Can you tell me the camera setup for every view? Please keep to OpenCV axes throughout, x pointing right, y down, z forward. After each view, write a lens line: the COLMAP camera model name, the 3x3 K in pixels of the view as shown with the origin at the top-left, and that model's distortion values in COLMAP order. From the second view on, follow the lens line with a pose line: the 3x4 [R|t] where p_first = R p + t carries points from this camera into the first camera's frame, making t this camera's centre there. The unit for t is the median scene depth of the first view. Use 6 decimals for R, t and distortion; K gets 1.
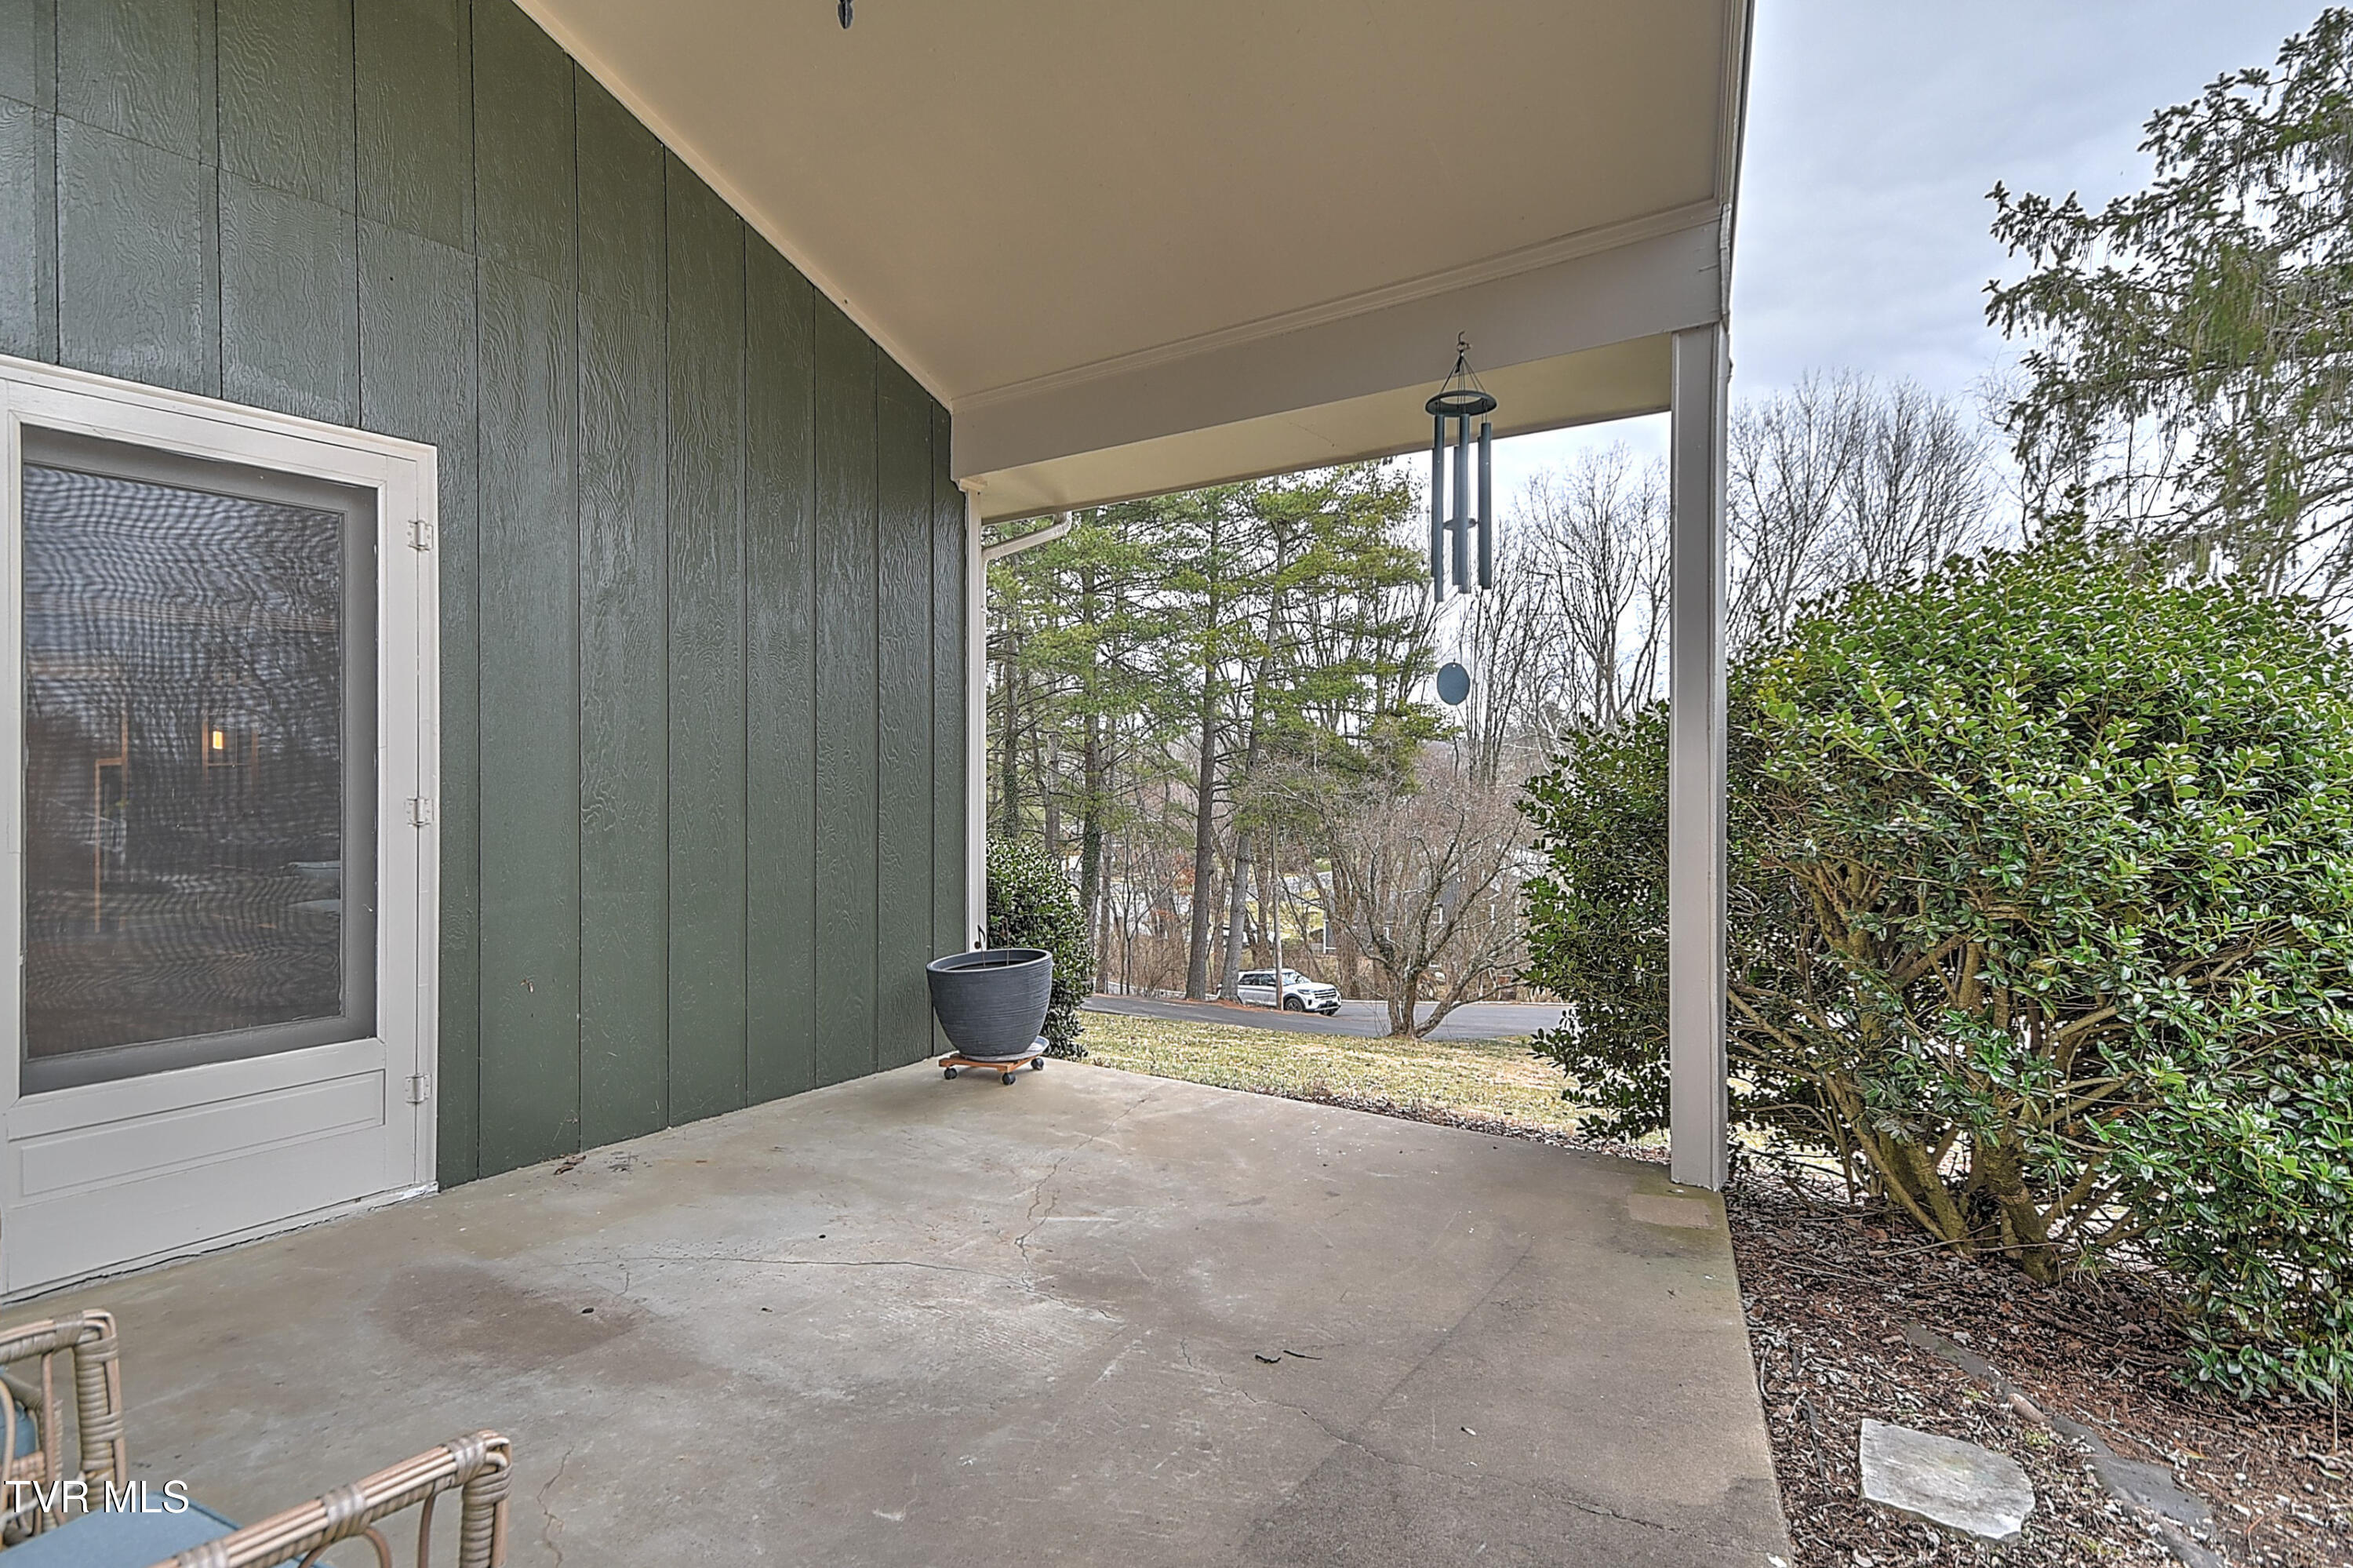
lens RADIAL K [[1208.6, 0, 1176.5], [0, 1208.6, 784.0], [0, 0, 1]] dist [0.025018, 0.001070]
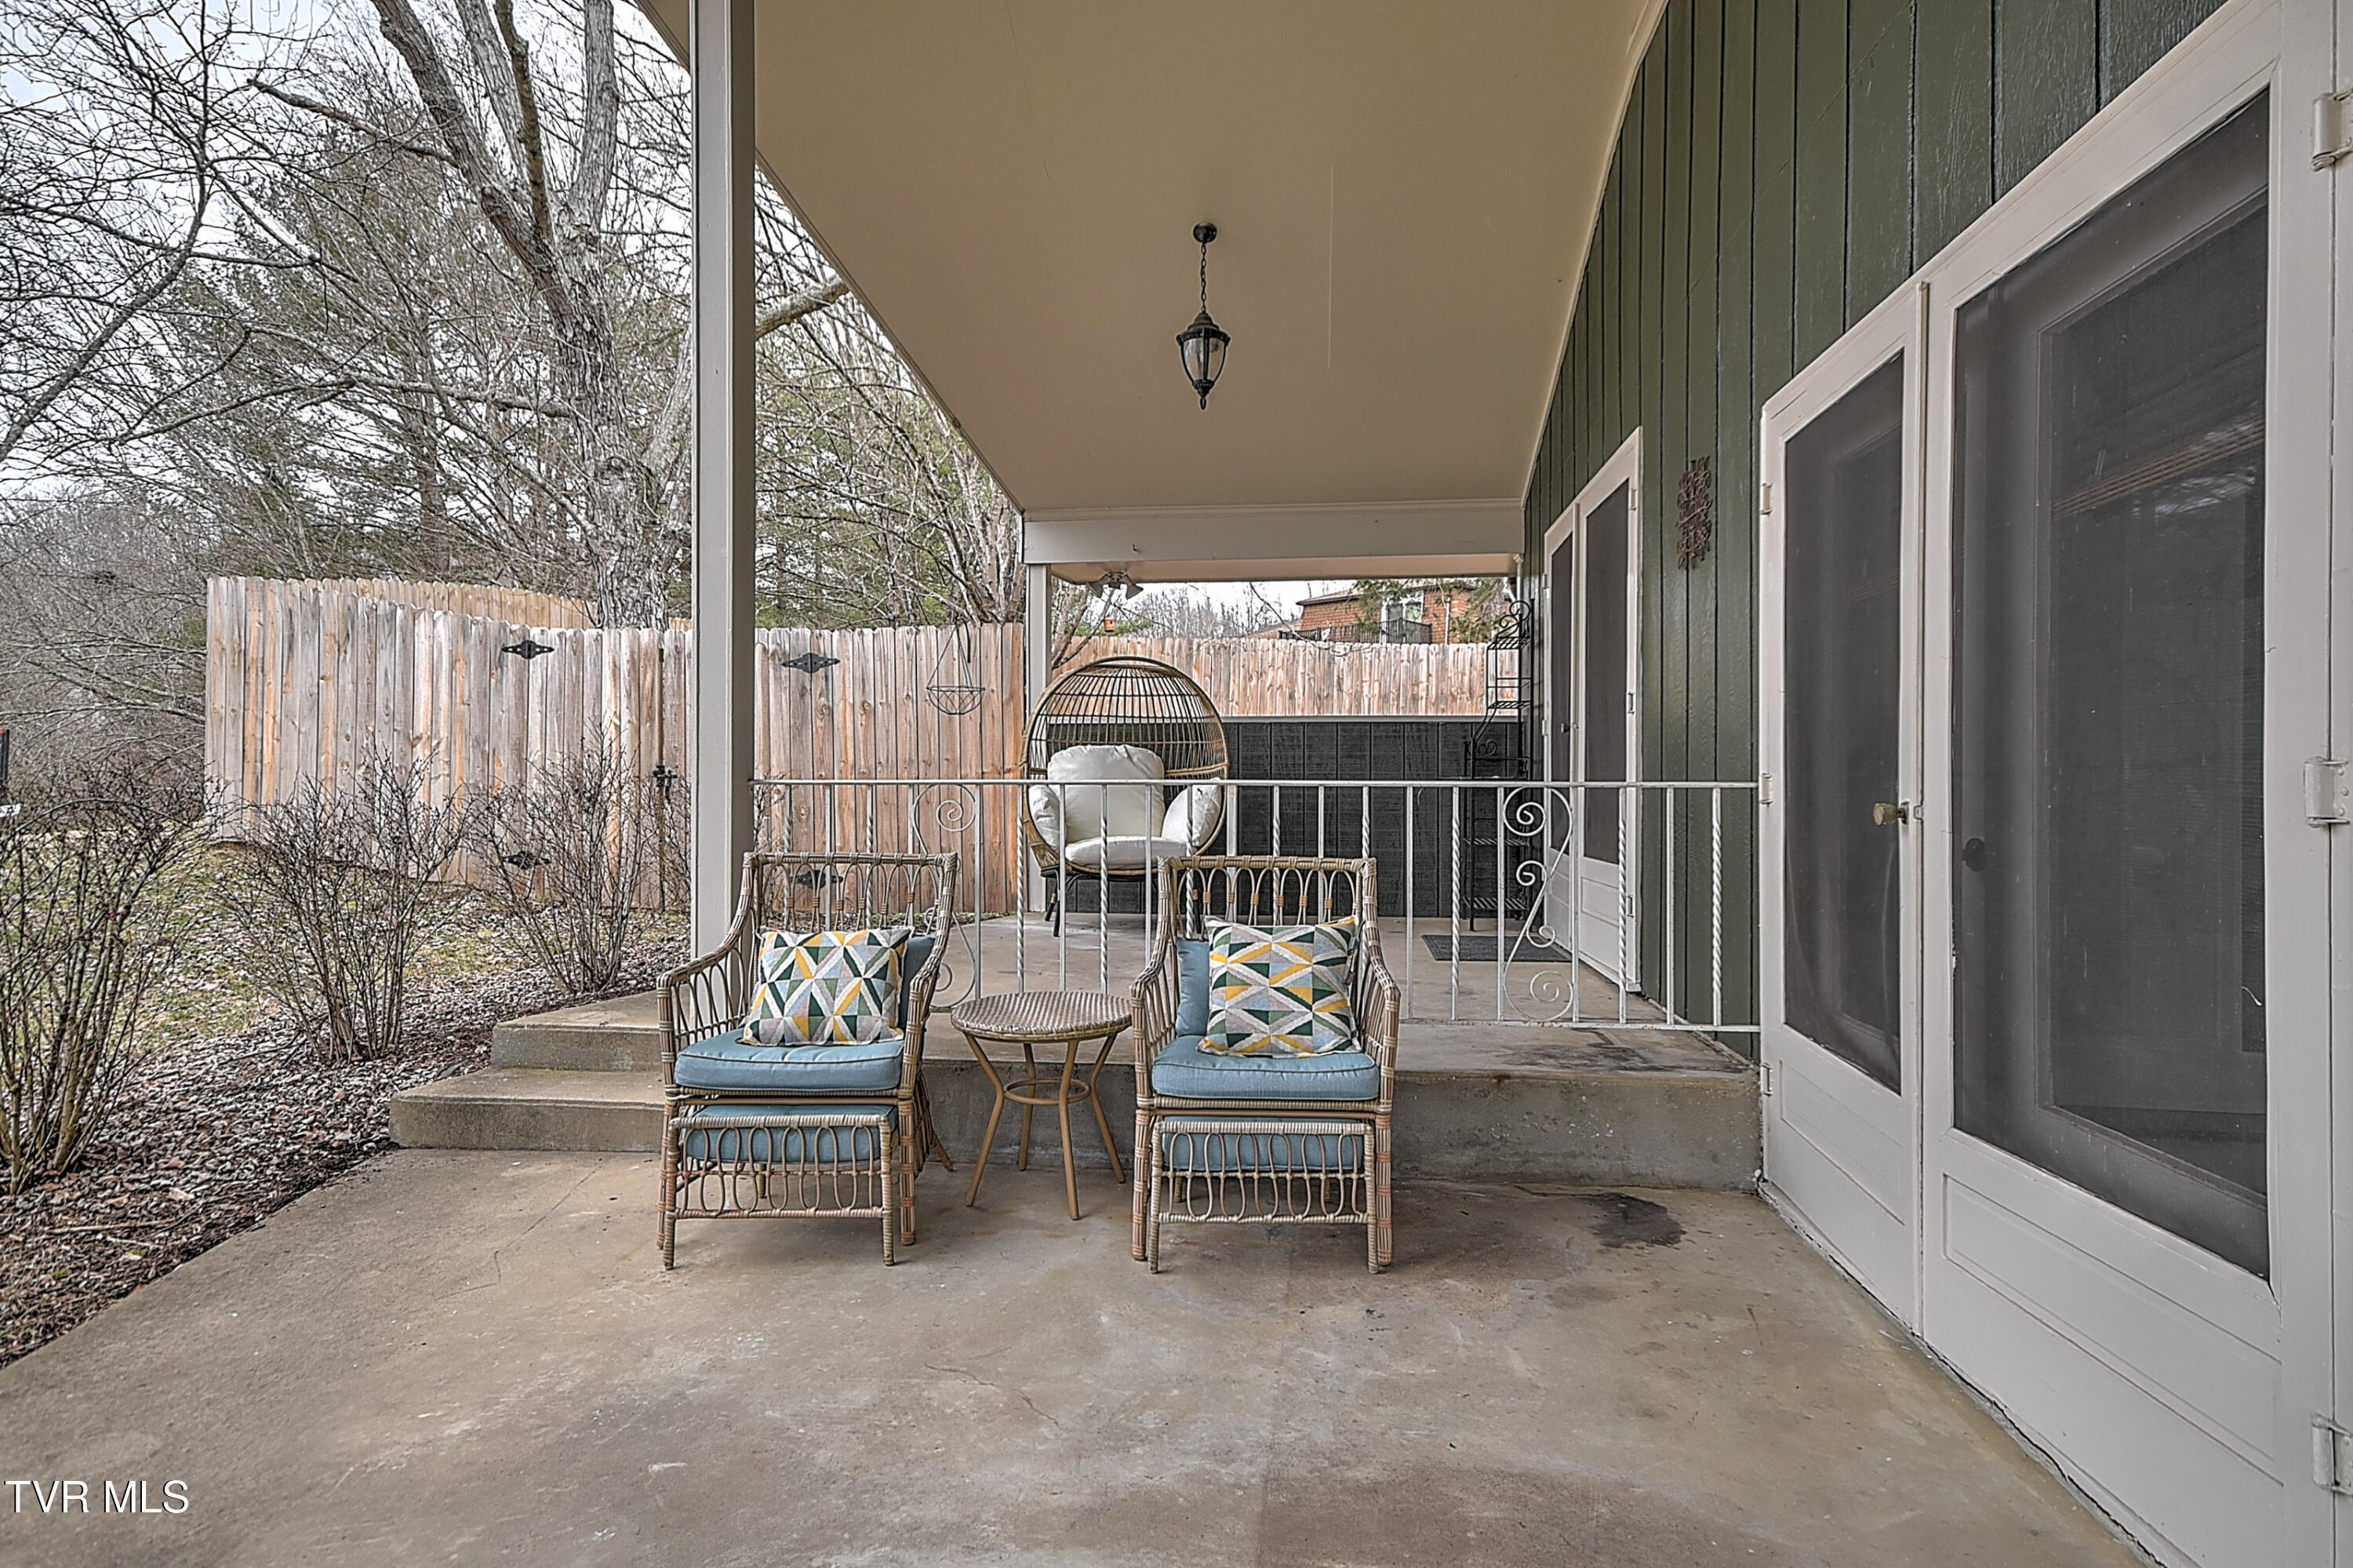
lens RADIAL K [[1208.6, 0, 1176.5], [0, 1208.6, 784.0], [0, 0, 1]] dist [0.025018, 0.001070]
pose [[-0.879893, -0.000341, -0.475172, -0.104472], [0.001117, 0.999995, -0.002786, 0.029376], [0.475171, -0.002982, -0.879889, 1.751703]]
